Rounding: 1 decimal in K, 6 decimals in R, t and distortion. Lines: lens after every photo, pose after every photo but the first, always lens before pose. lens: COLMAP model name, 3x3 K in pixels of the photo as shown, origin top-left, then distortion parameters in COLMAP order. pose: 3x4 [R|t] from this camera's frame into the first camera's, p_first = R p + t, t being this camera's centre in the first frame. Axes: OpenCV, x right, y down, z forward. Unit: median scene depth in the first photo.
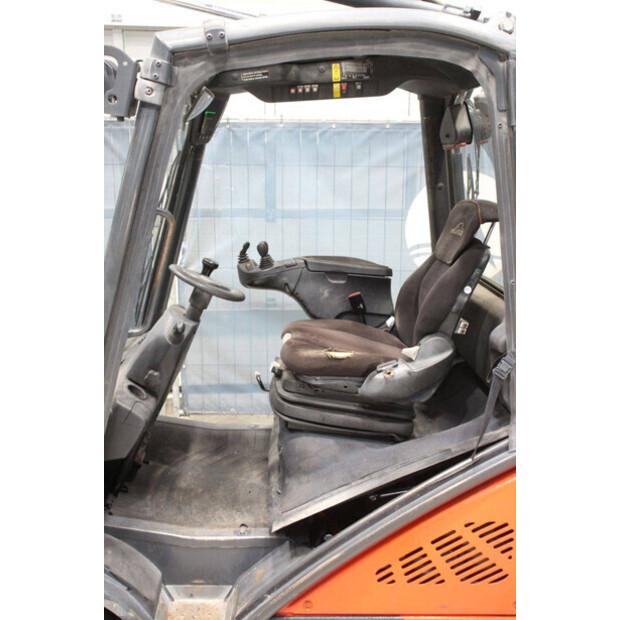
lens RADIAL K [[736.2, 0, 311.5], [0, 736.2, 299.5], [0, 0, 1]] dist [0.004203, 0.000000]
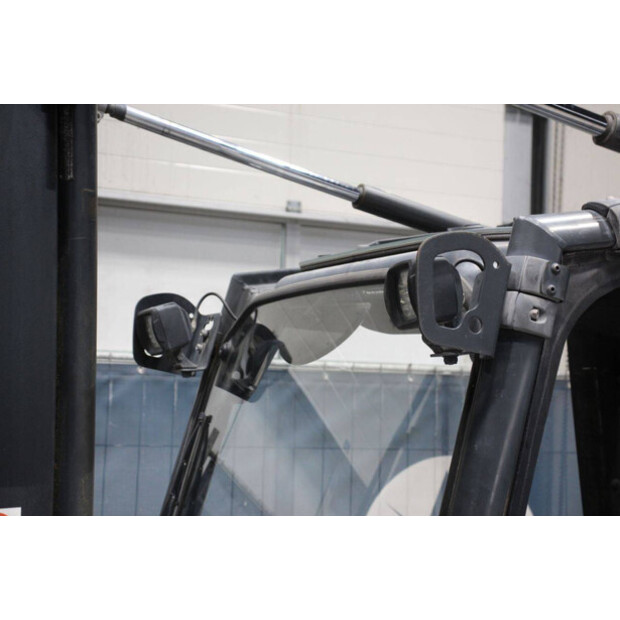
lens RADIAL K [[1370.3, 0, 312.2], [0, 1370.3, 307.4], [0, 0, 1]] dist [0.442144, 0.000000]
pose [[0.904104, 0.045574, 0.424874, -0.659136], [0.073782, 0.962713, -0.260269, -0.020815], [-0.420894, 0.266659, 0.867030, 0.124835]]
